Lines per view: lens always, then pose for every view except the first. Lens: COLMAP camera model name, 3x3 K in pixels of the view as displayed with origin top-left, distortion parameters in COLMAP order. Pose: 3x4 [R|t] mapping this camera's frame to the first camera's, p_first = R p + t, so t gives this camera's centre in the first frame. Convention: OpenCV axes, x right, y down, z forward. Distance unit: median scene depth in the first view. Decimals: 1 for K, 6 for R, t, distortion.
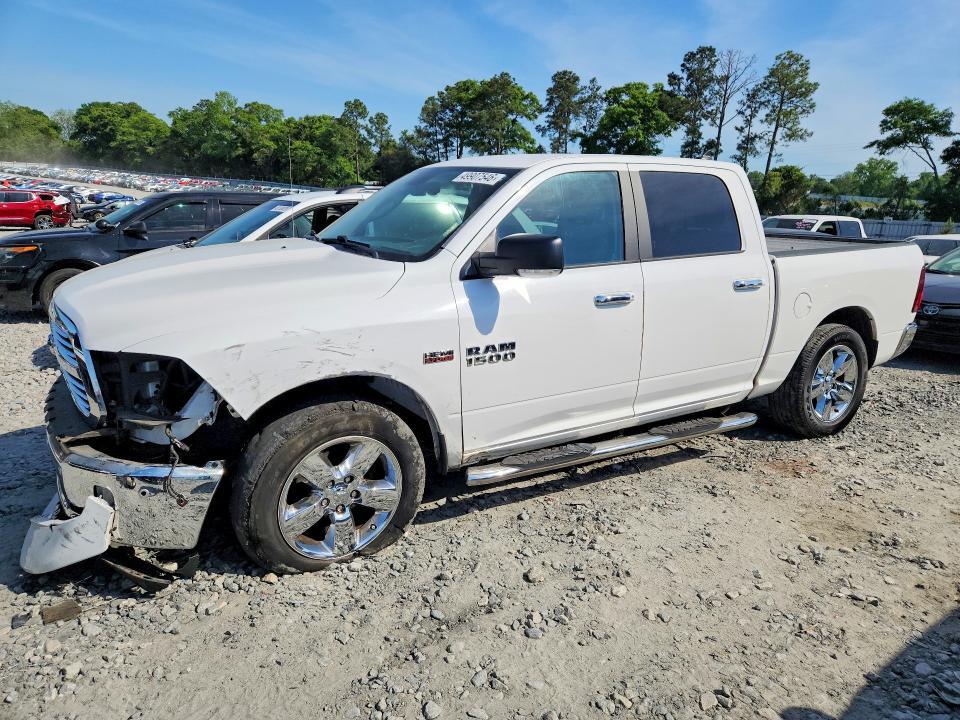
lens RADIAL K [[783.5, 0, 480.0], [0, 783.5, 360.0], [0, 0, 1]] dist [0.007972, 0.002007]
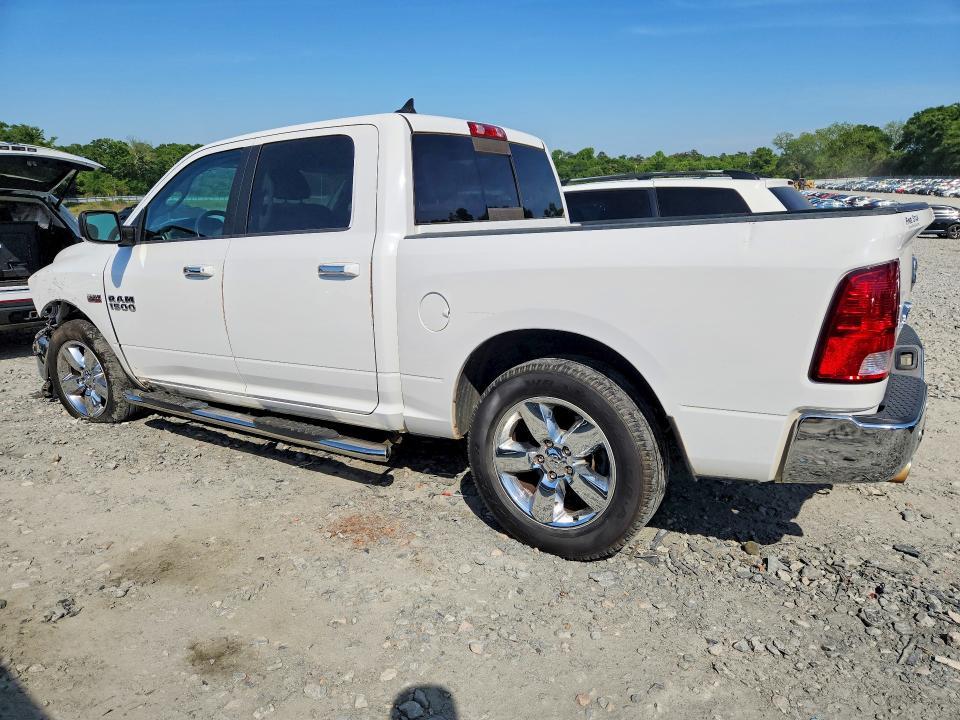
lens RADIAL K [[762.3, 0, 480.0], [0, 762.3, 360.0], [0, 0, 1]] dist [0.011729, -0.015947]
pose [[0.291404, 0.136491, -0.946812, 1.139141], [-0.157688, 0.983082, 0.093187, -0.103017], [0.943514, 0.122146, 0.307997, 0.940520]]
